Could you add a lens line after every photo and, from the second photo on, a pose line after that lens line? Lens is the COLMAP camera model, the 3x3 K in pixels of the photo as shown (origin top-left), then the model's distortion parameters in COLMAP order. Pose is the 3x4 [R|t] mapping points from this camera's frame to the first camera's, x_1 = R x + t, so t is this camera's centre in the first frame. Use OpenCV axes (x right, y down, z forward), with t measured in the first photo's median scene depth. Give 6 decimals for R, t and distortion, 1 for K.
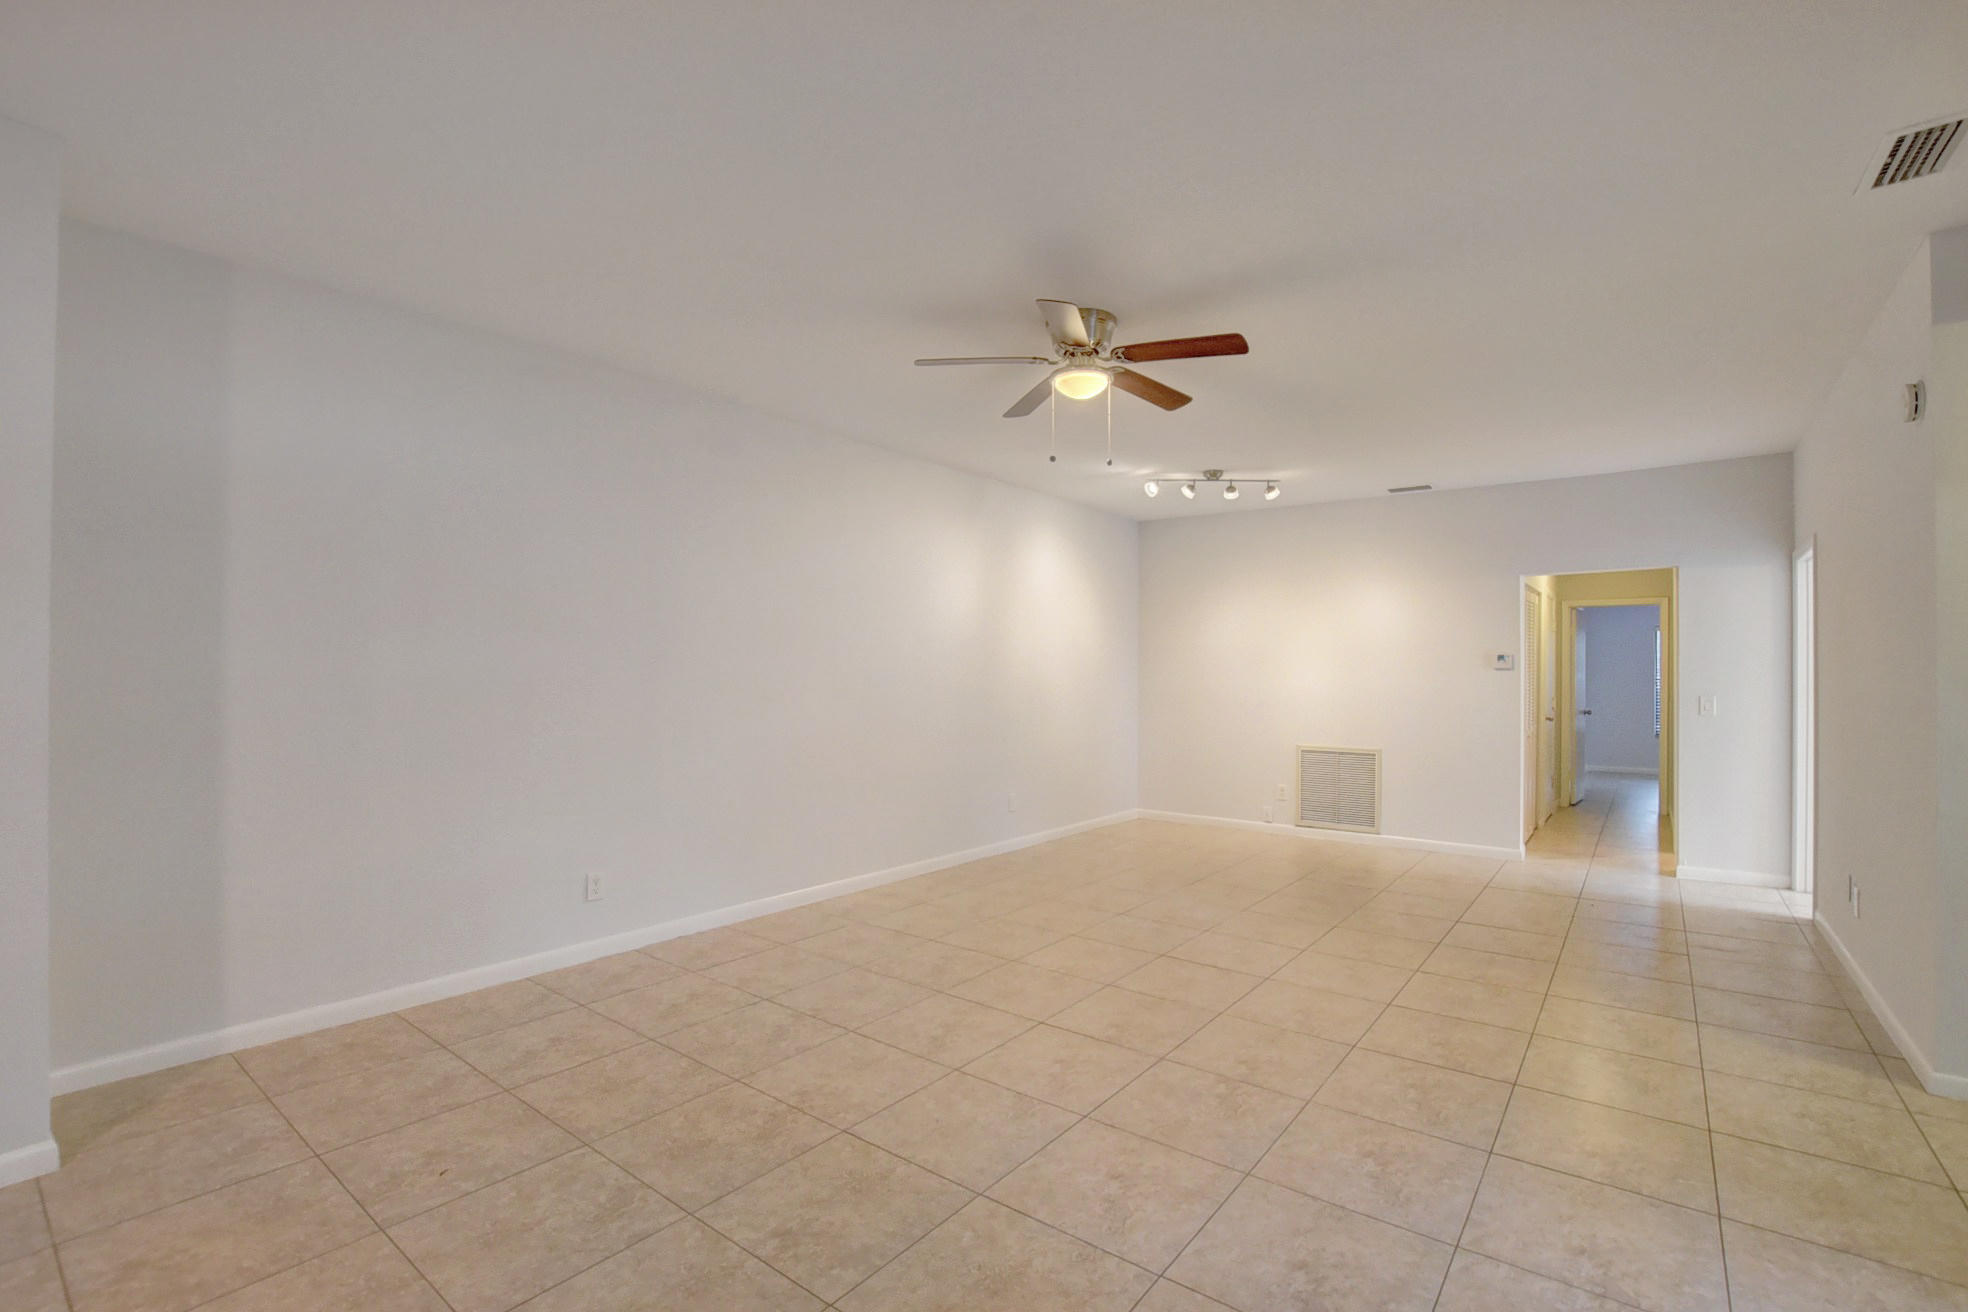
lens RADIAL K [[869.5, 0, 992.3], [0, 869.5, 672.2], [0, 0, 1]] dist [-0.034857, 0.004734]
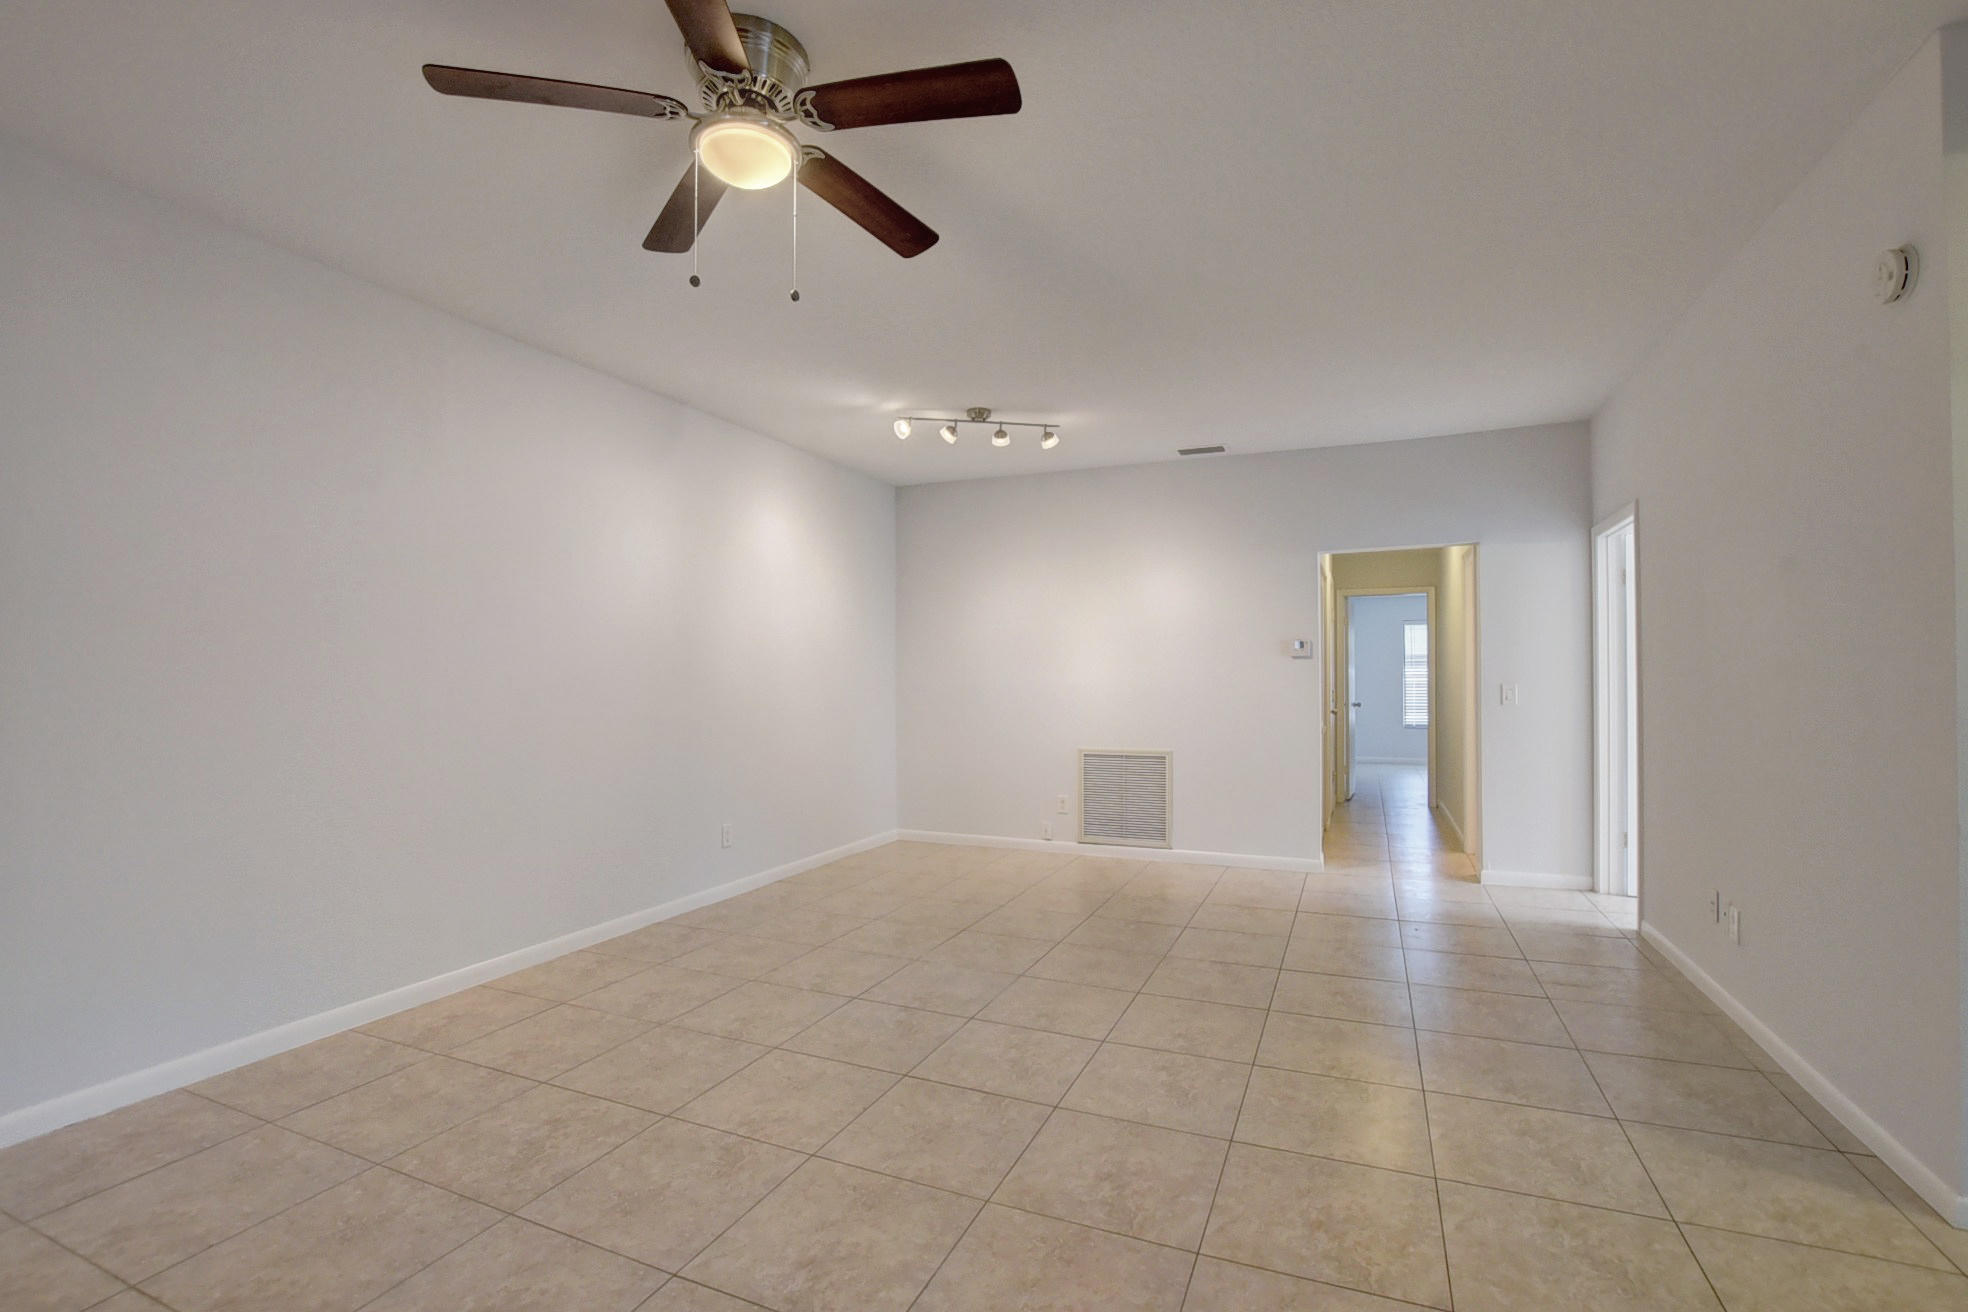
lens RADIAL K [[869.5, 0, 992.3], [0, 869.5, 672.2], [0, 0, 1]] dist [-0.034857, 0.004734]
pose [[0.968357, -0.008653, 0.249420, 0.070584], [0.009002, 0.999959, -0.000258, 0.010490], [-0.249408, 0.002495, 0.968395, 0.240832]]
